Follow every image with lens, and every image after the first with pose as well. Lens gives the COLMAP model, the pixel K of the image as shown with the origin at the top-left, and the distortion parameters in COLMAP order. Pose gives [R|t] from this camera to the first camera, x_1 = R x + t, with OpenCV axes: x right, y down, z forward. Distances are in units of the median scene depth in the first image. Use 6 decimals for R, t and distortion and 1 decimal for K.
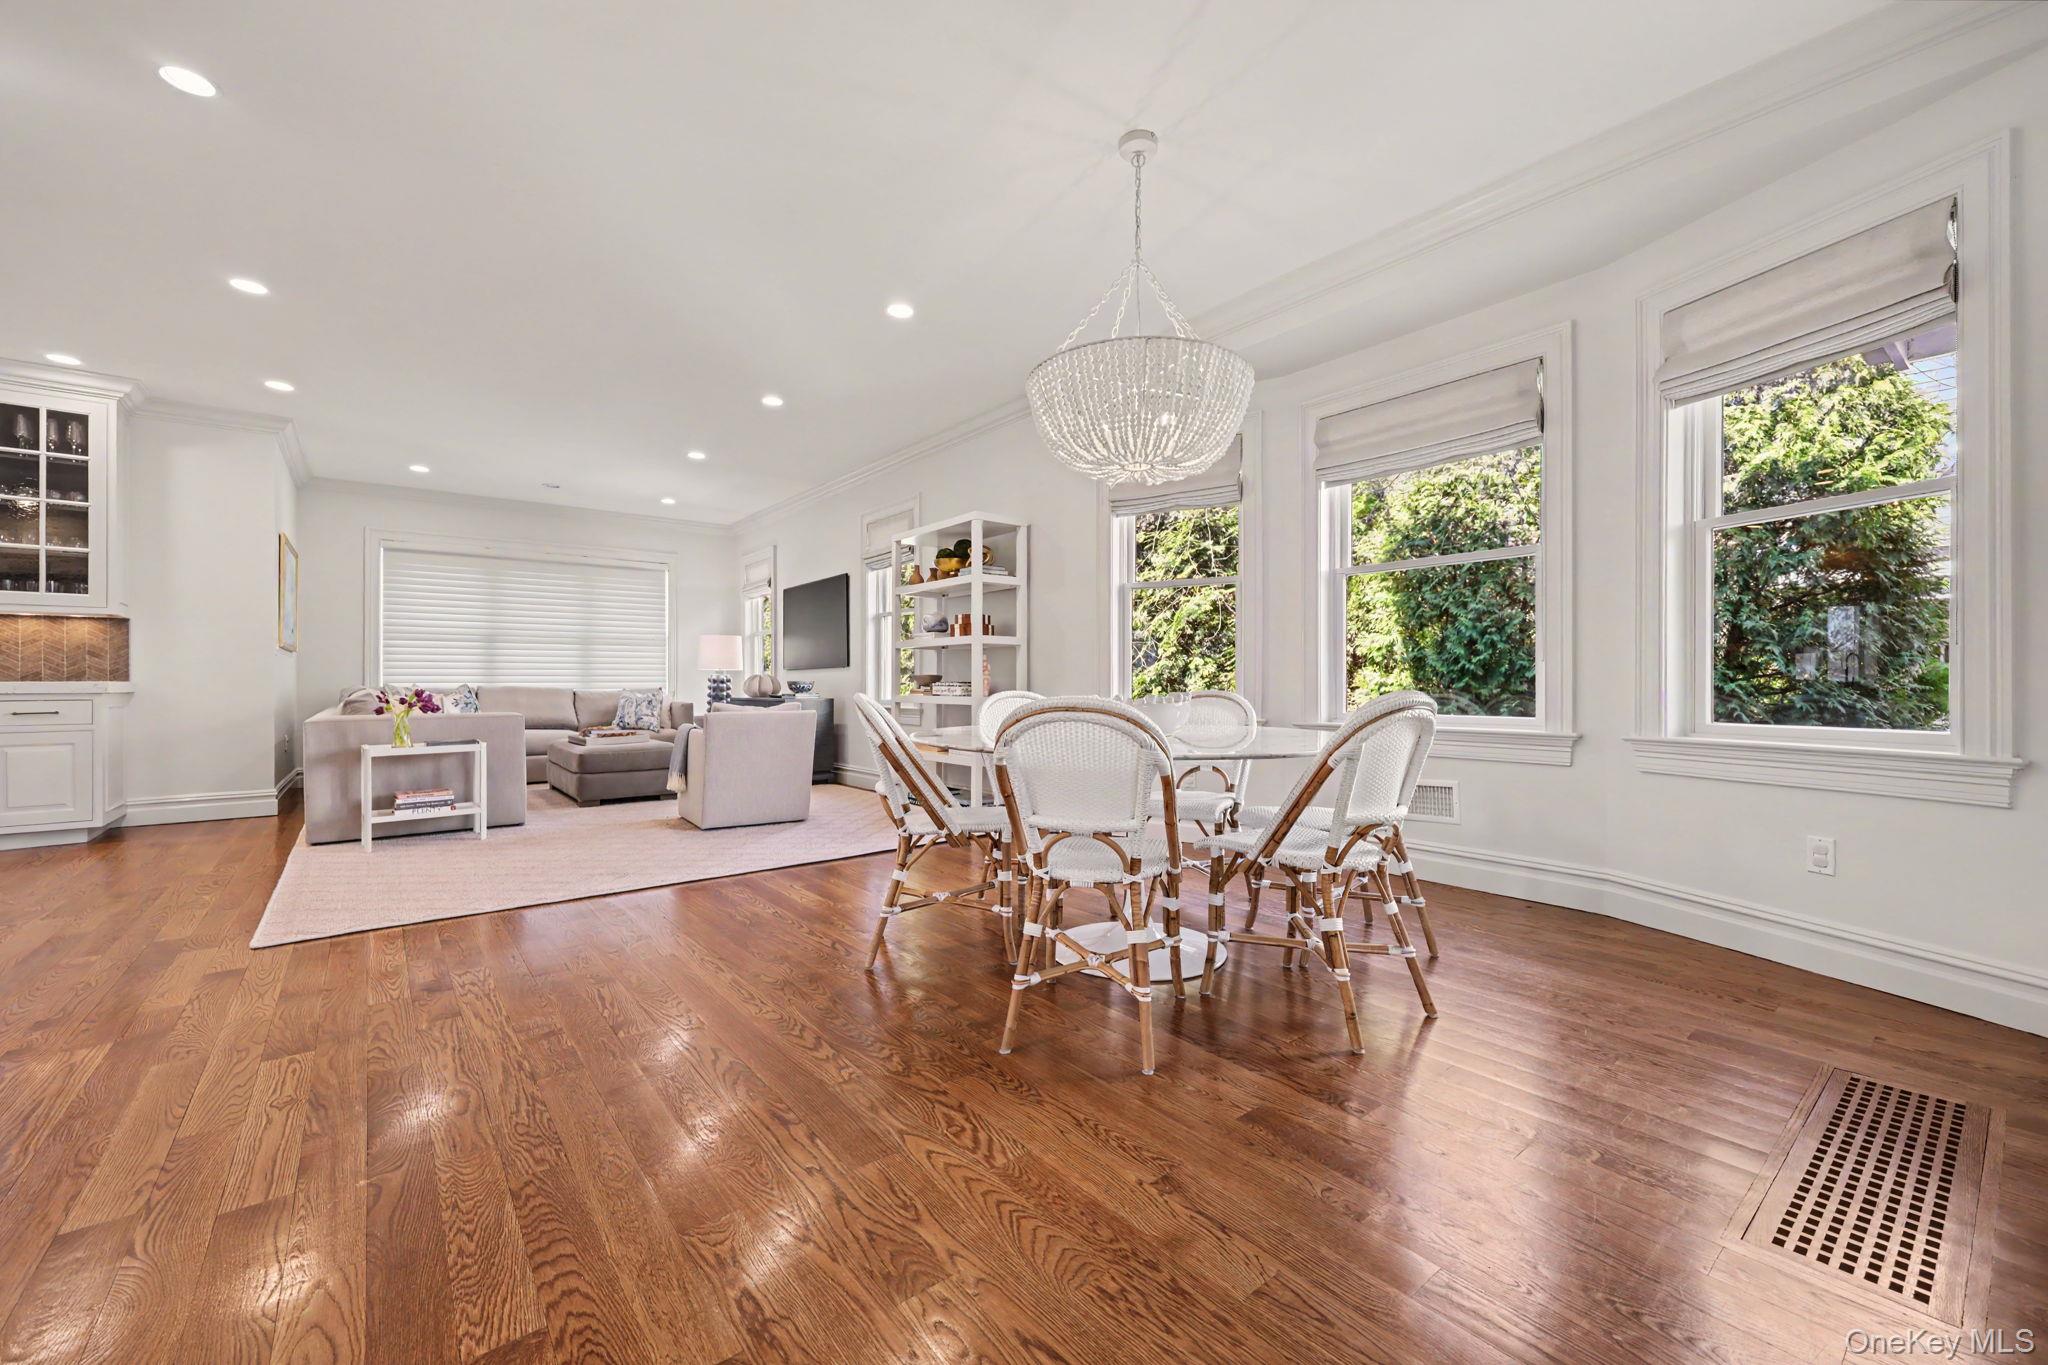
lens RADIAL K [[856.5, 0, 1024.0], [0, 856.5, 682.5], [0, 0, 1]] dist [-0.001565, -0.000226]
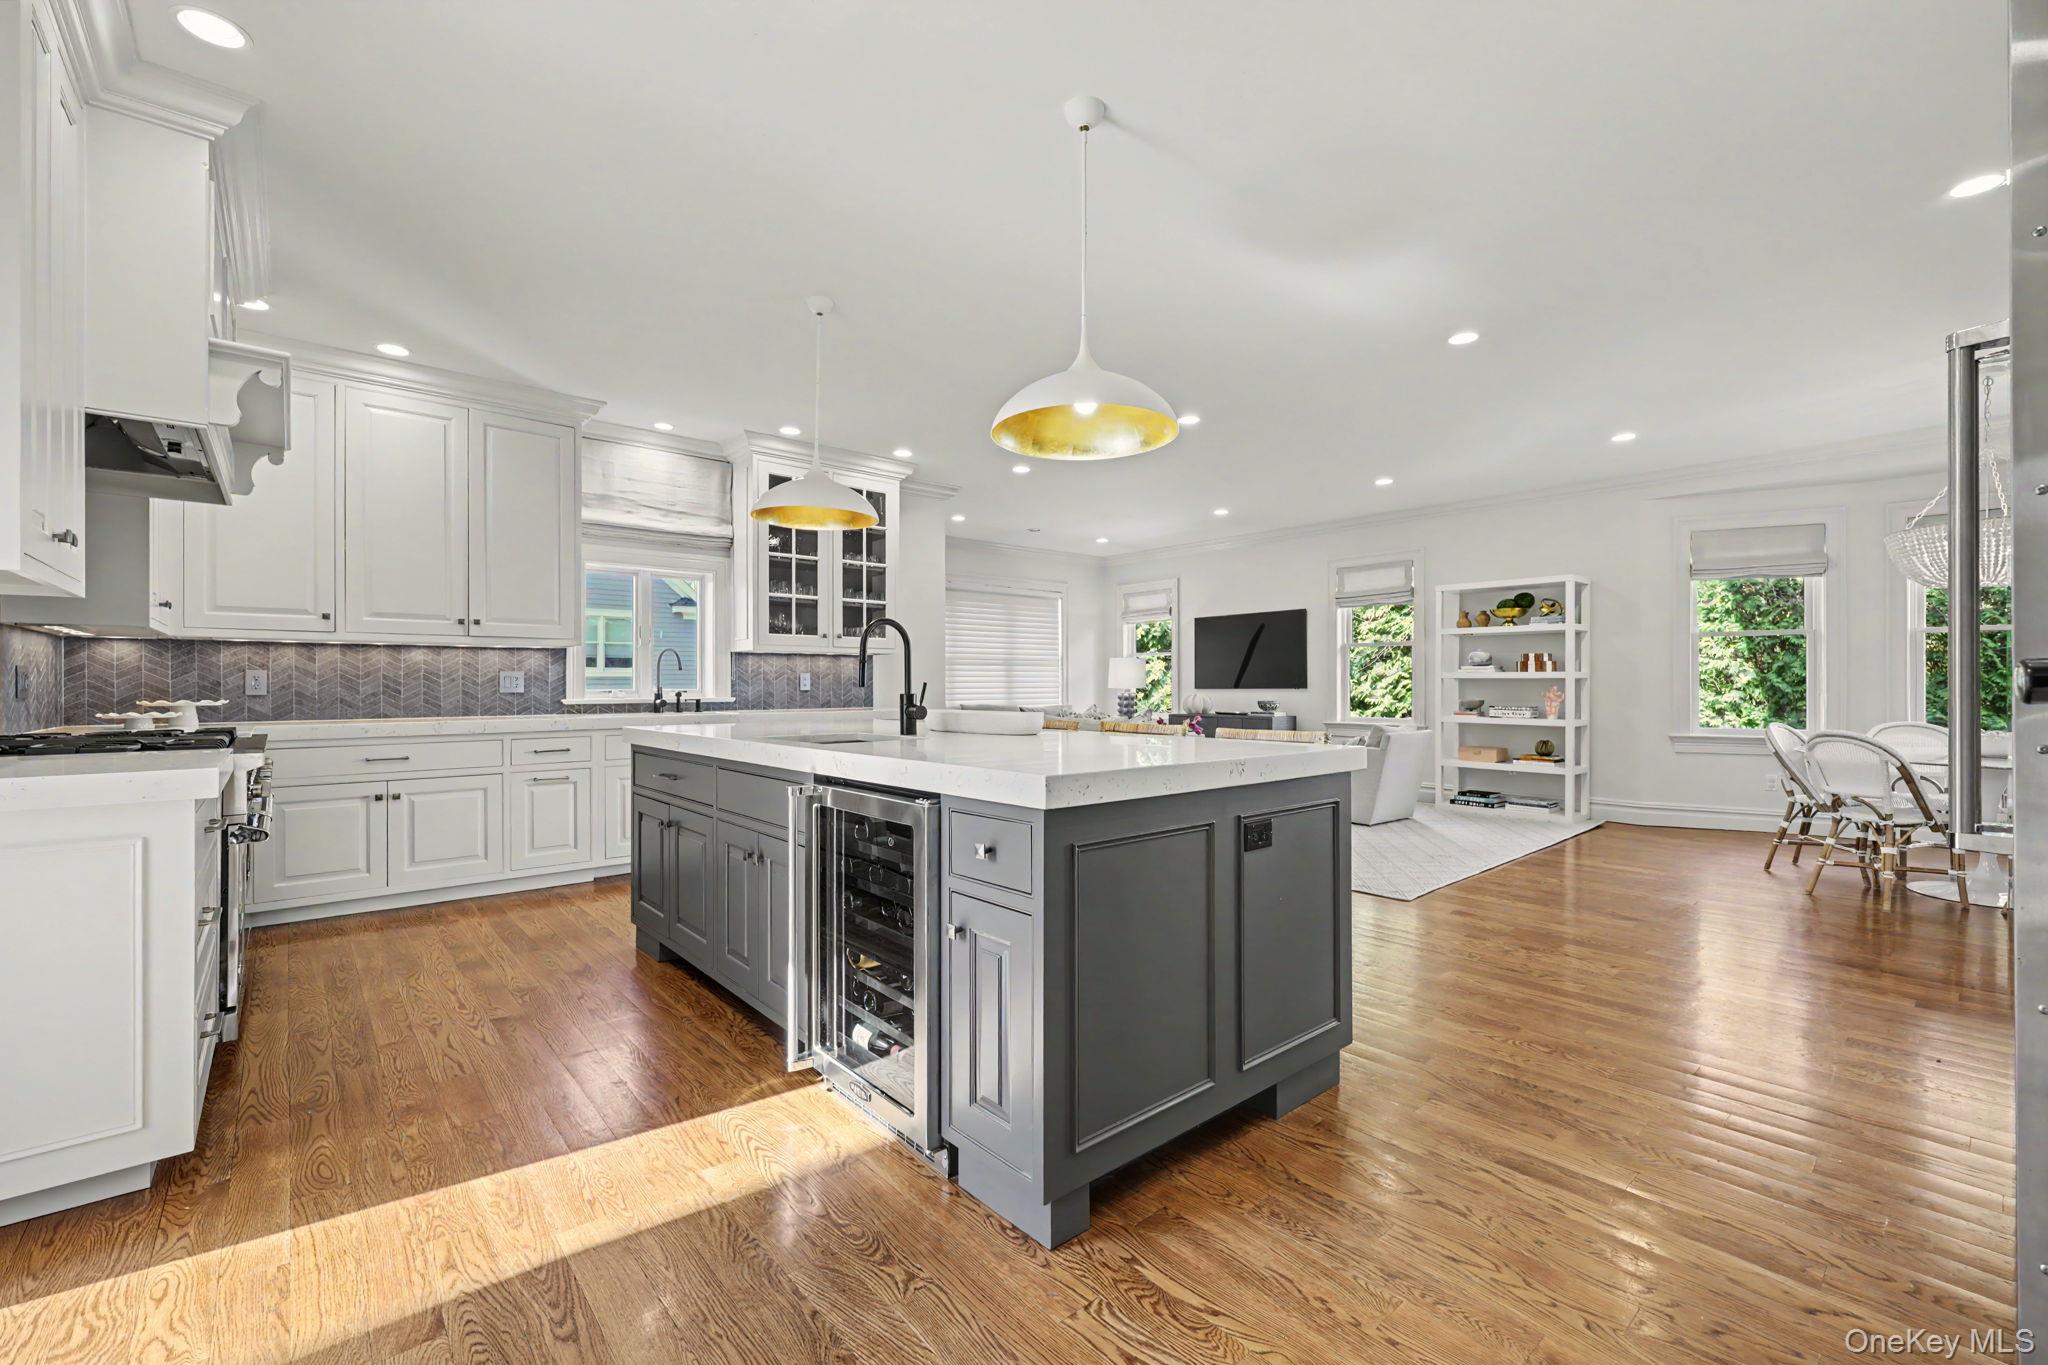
lens RADIAL K [[856.5, 0, 1024.0], [0, 856.5, 682.5], [0, 0, 1]] dist [-0.001565, -0.000226]
pose [[0.999837, -0.000361, 0.018052, -0.718994], [0.000347, 1.000000, 0.000762, -0.032300], [-0.018052, -0.000755, 0.999837, -0.207854]]
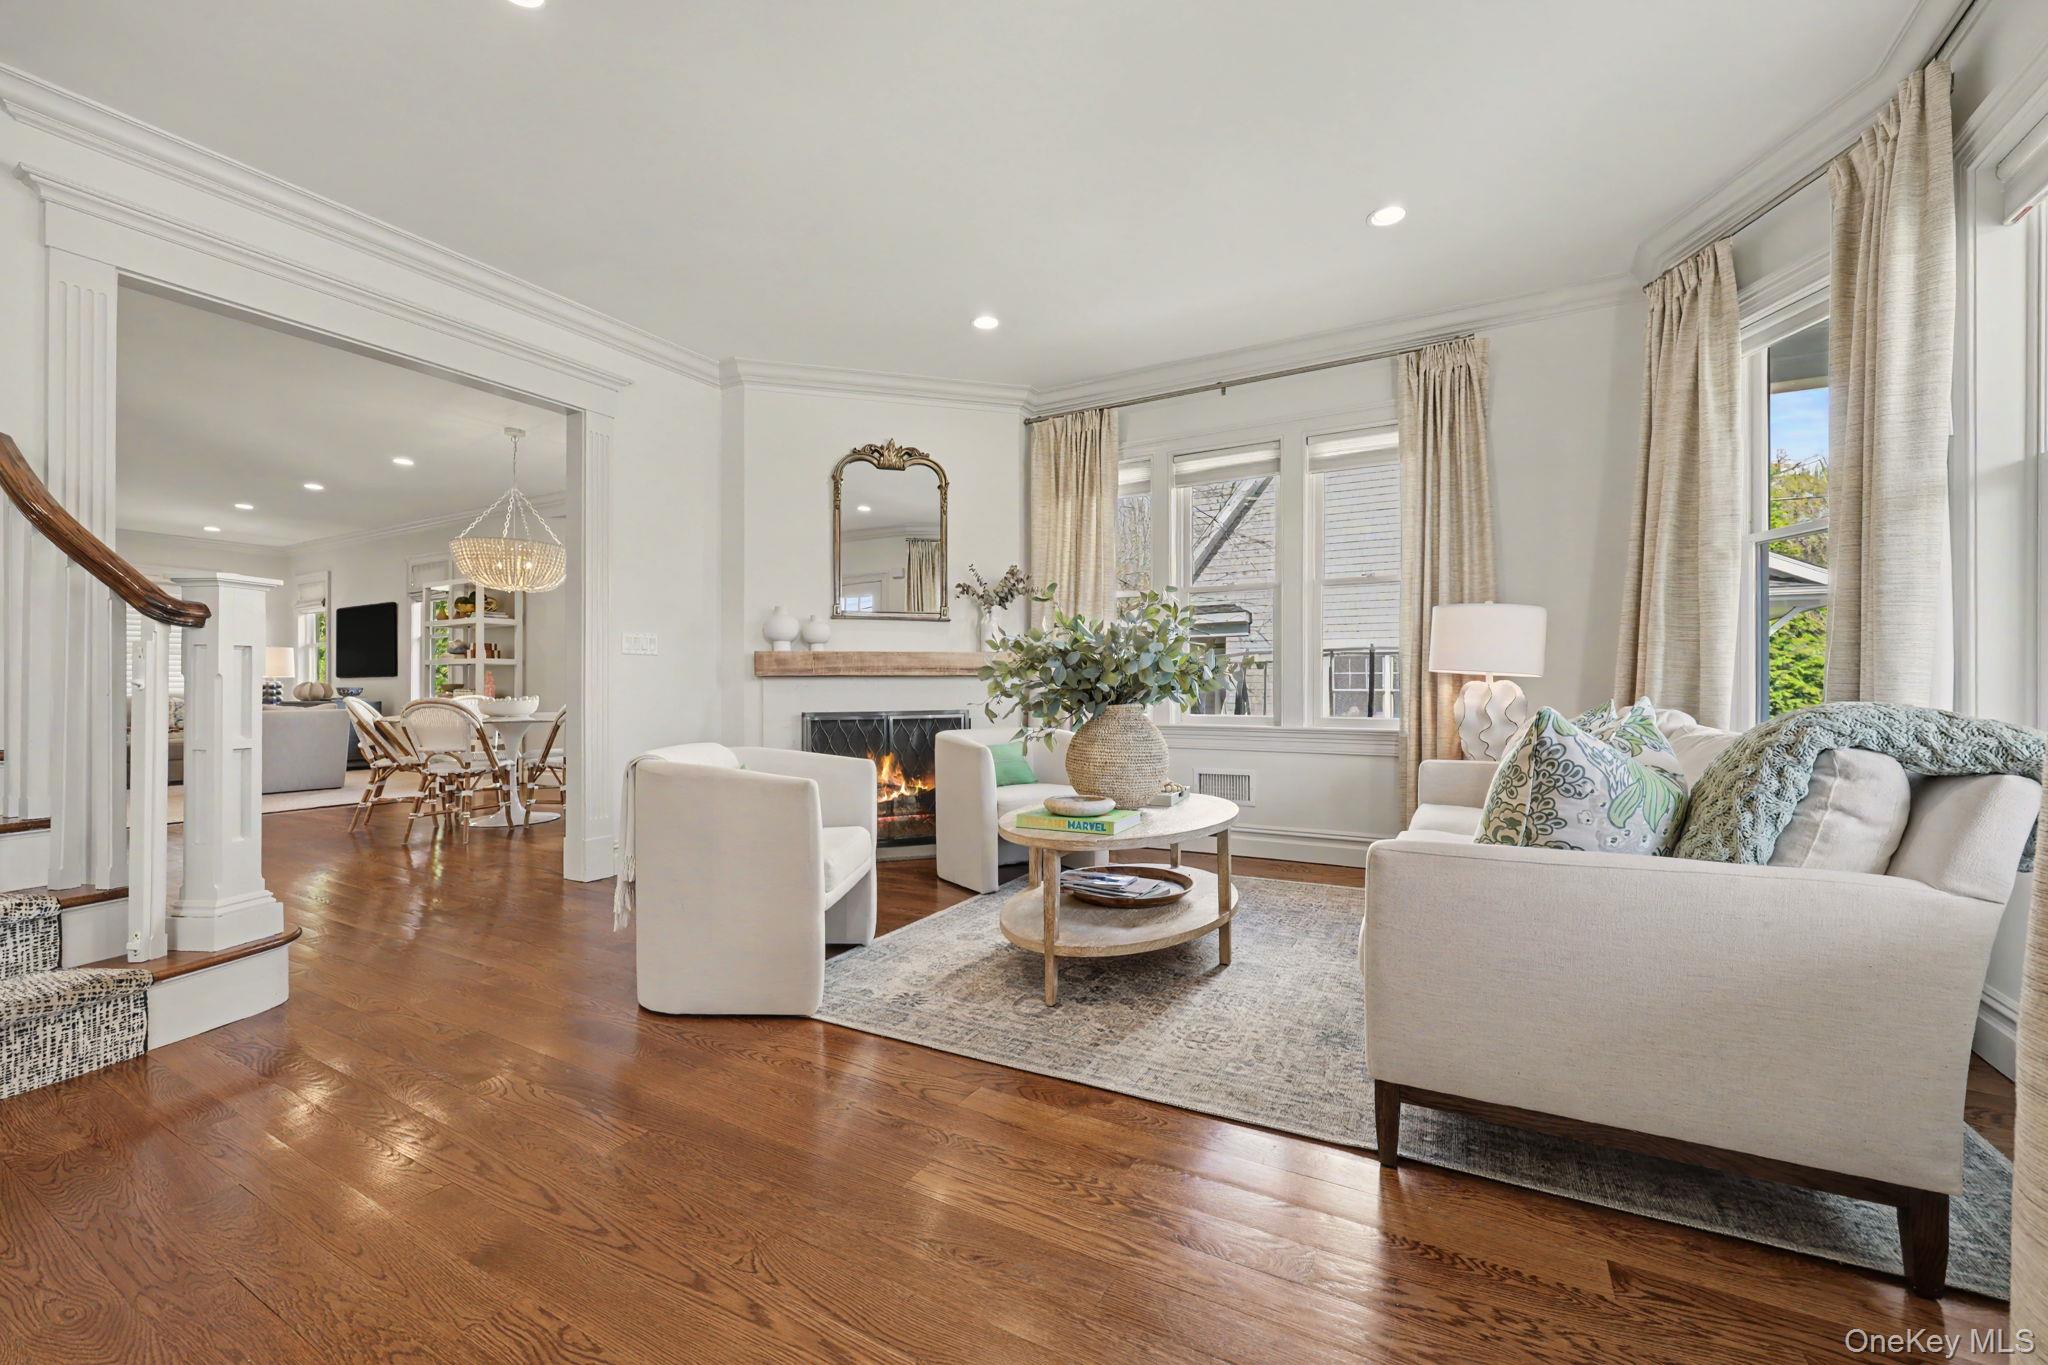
lens RADIAL K [[856.5, 0, 1024.0], [0, 856.5, 682.5], [0, 0, 1]] dist [-0.001565, -0.000226]
pose [[0.931376, 0.002960, 0.364046, 0.231219], [-0.002319, 0.999995, -0.002199, -0.009580], [-0.364051, 0.001204, 0.931378, -0.597568]]
